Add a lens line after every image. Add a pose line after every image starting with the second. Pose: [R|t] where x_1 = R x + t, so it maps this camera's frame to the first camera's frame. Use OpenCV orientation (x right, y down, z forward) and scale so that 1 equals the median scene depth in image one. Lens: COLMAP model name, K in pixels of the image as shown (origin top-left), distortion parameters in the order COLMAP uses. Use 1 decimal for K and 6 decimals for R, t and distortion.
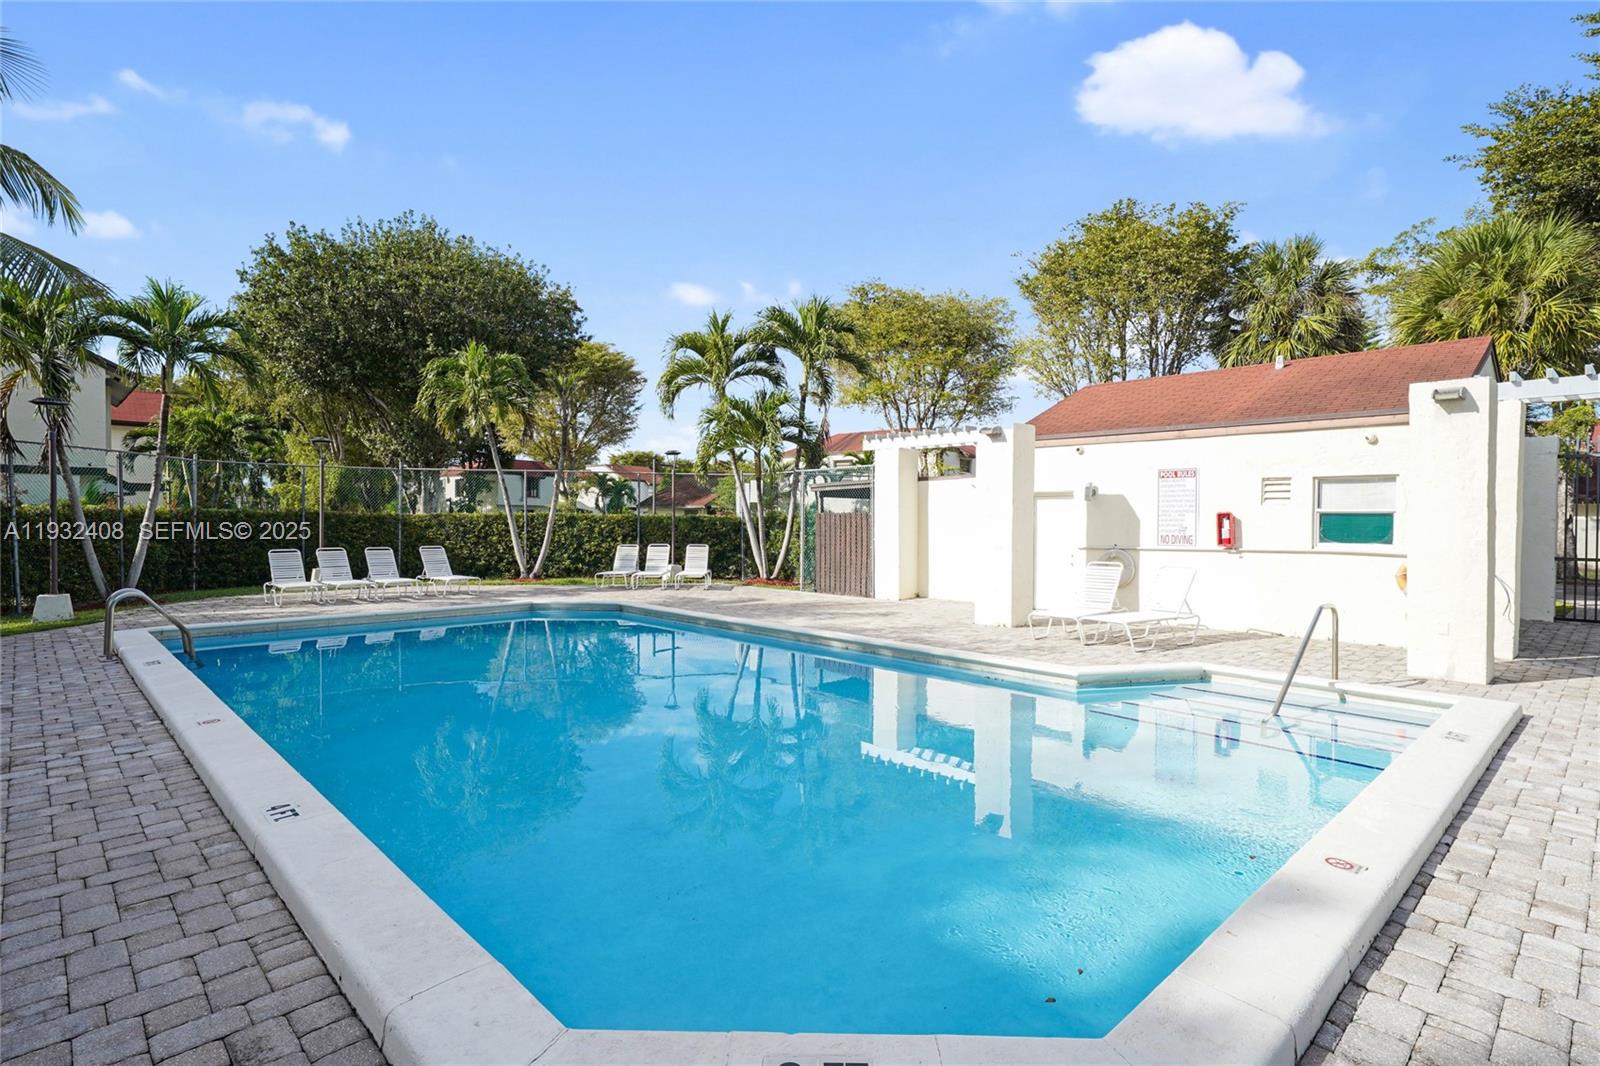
lens RADIAL K [[811.0, 0, 800.5], [0, 811.0, 526.6], [0, 0, 1]] dist [0.005507, 0.000569]
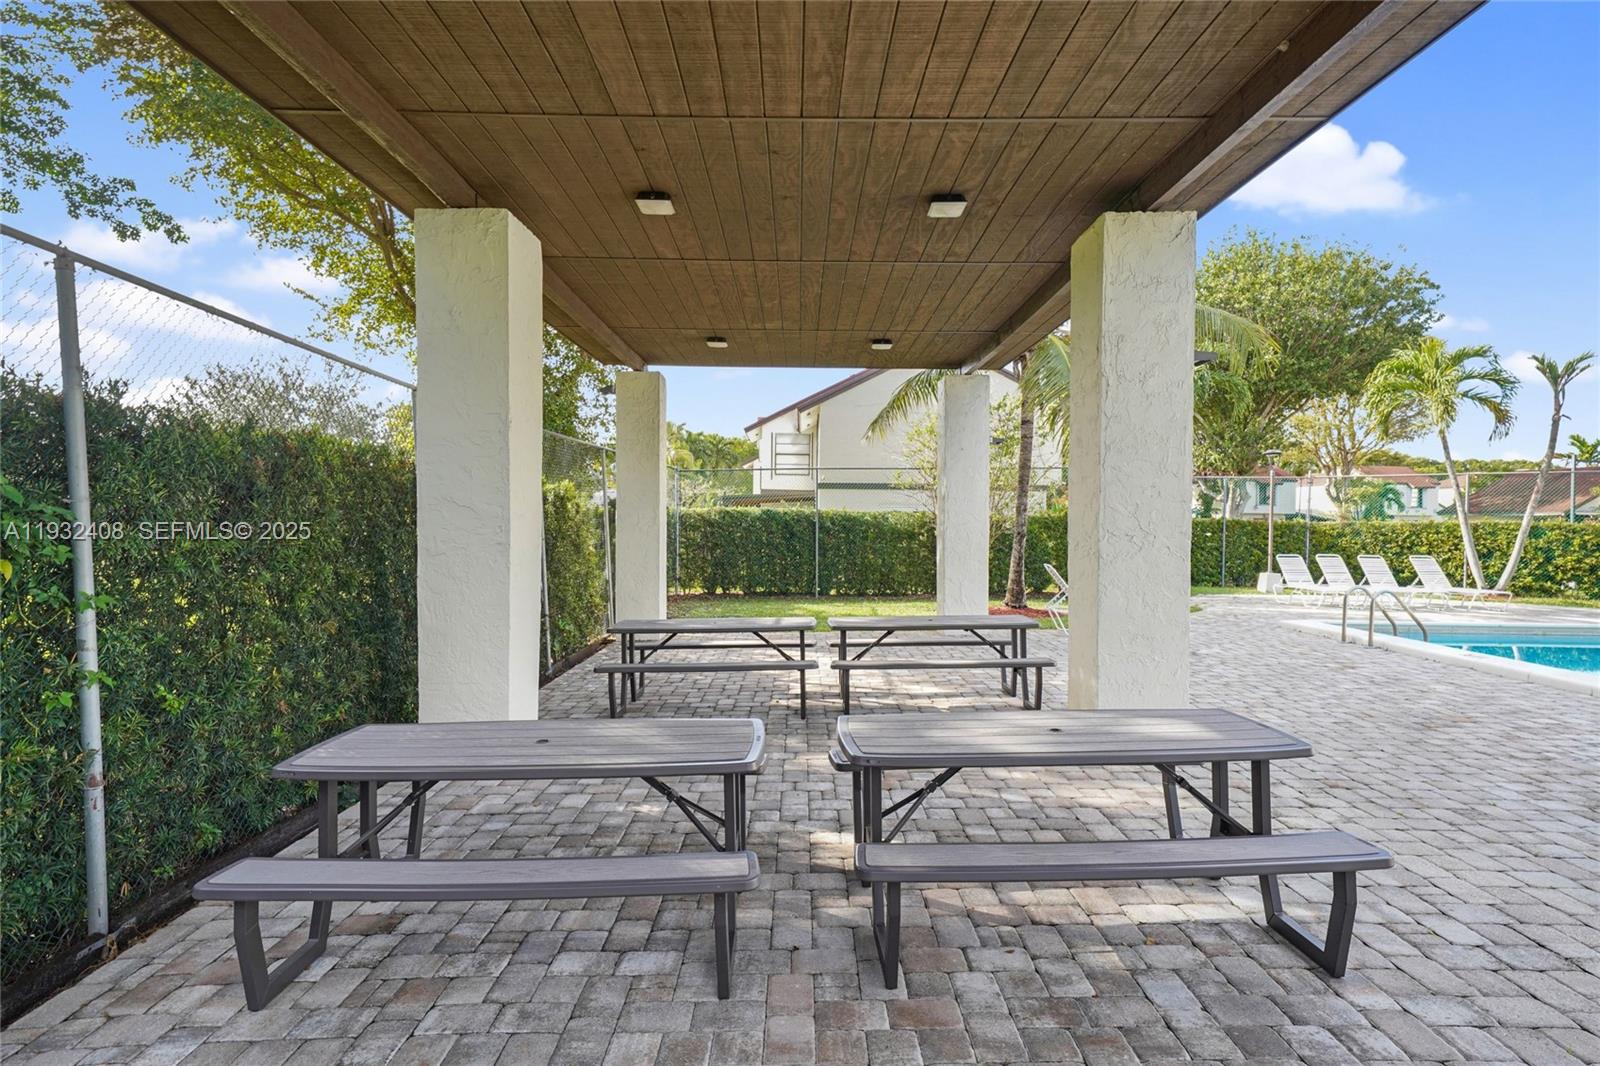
lens RADIAL K [[811.0, 0, 798.7], [0, 811.0, 530.9], [0, 0, 1]] dist [0.005507, 0.000569]
pose [[0.722979, 0.012789, -0.690752, -0.253089], [-0.016168, 0.999868, 0.001590, 0.004330], [0.690681, 0.010019, 0.723090, -0.151503]]
